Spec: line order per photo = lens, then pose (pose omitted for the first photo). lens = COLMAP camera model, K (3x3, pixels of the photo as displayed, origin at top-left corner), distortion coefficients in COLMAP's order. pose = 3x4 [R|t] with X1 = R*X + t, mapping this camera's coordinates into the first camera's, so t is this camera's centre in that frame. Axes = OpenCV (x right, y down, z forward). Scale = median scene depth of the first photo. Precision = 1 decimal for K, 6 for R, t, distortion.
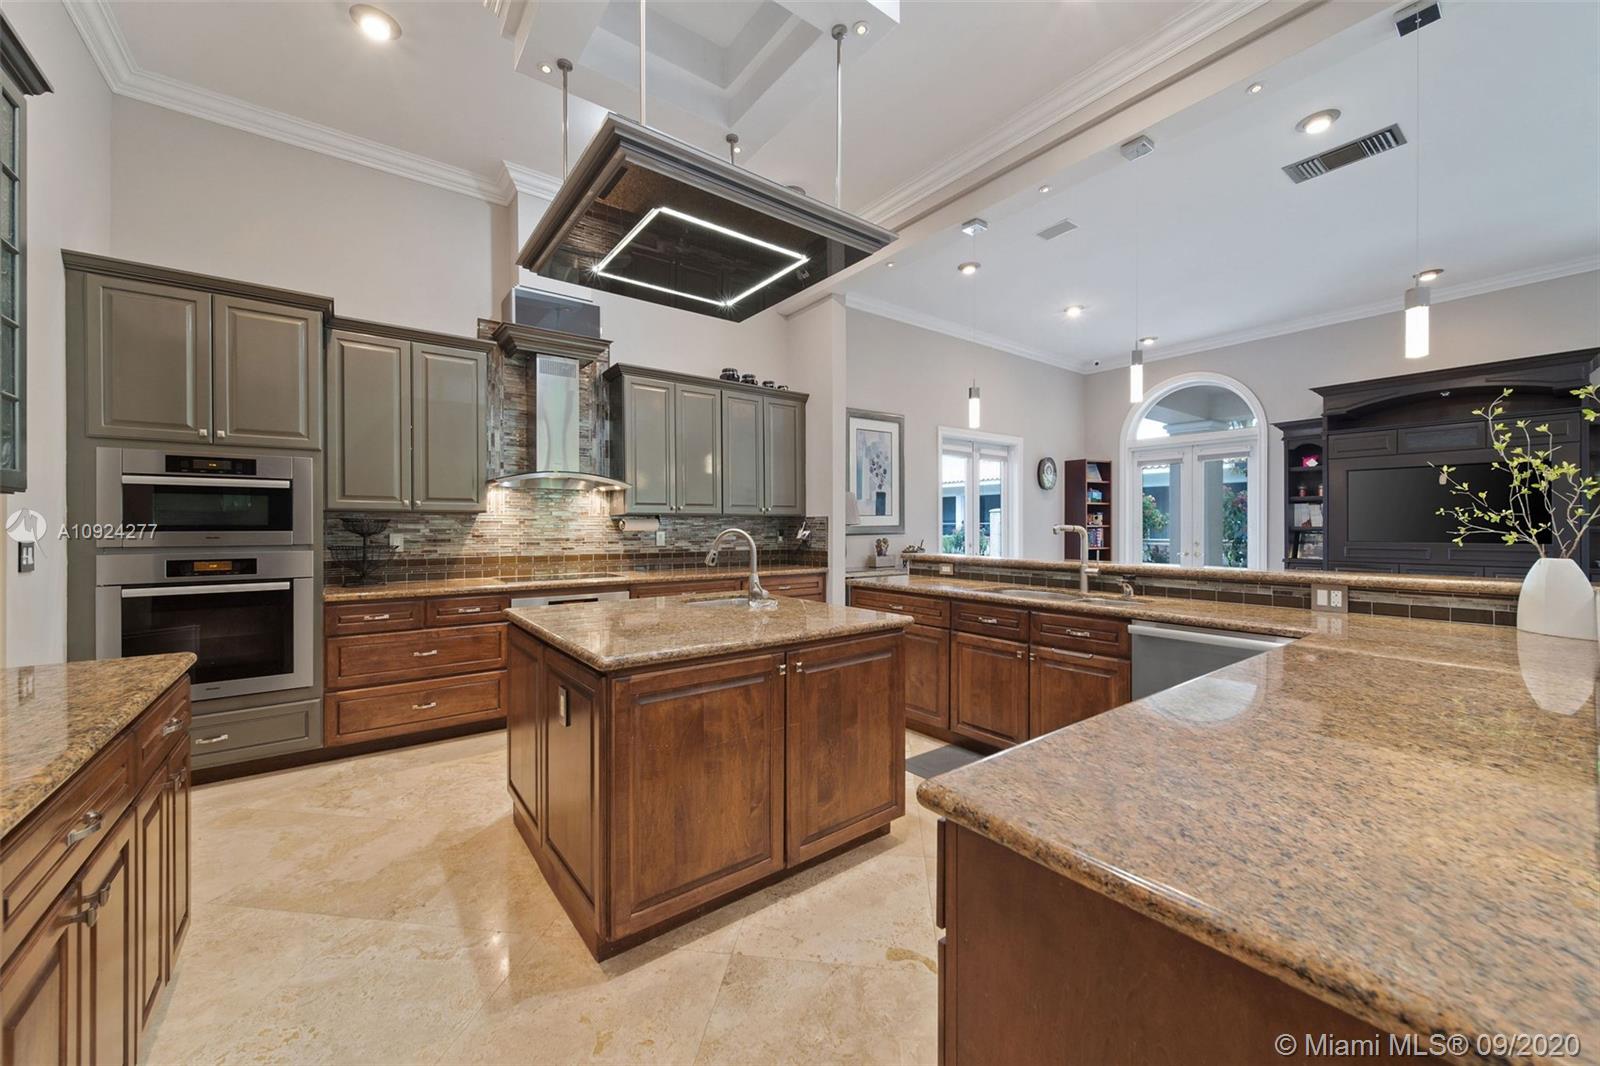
lens RADIAL K [[598.0, 0, 804.8], [0, 598.0, 529.0], [0, 0, 1]] dist [0.000704, 0.000046]
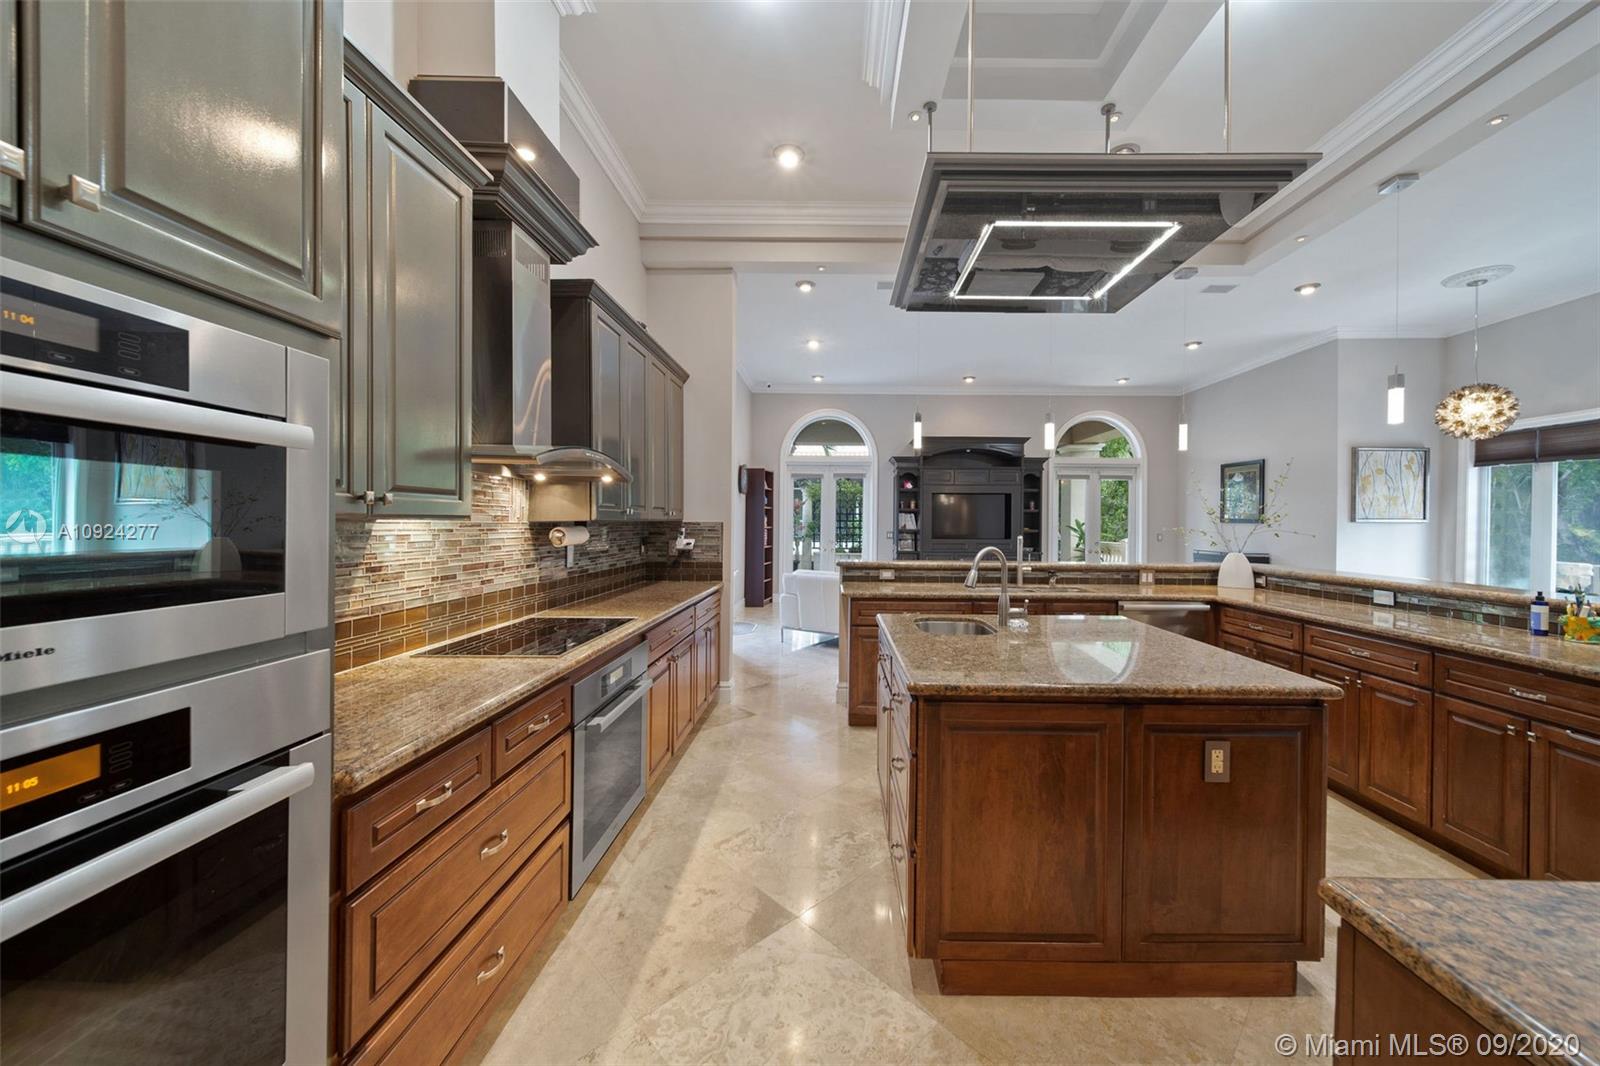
lens RADIAL K [[598.0, 0, 808.9], [0, 598.0, 527.9], [0, 0, 1]] dist [0.000704, 0.000046]
pose [[0.597732, -0.002907, 0.801691, -0.640754], [-0.005560, 0.999954, 0.007772, -0.022373], [-0.801677, -0.009103, 0.597688, 0.414988]]
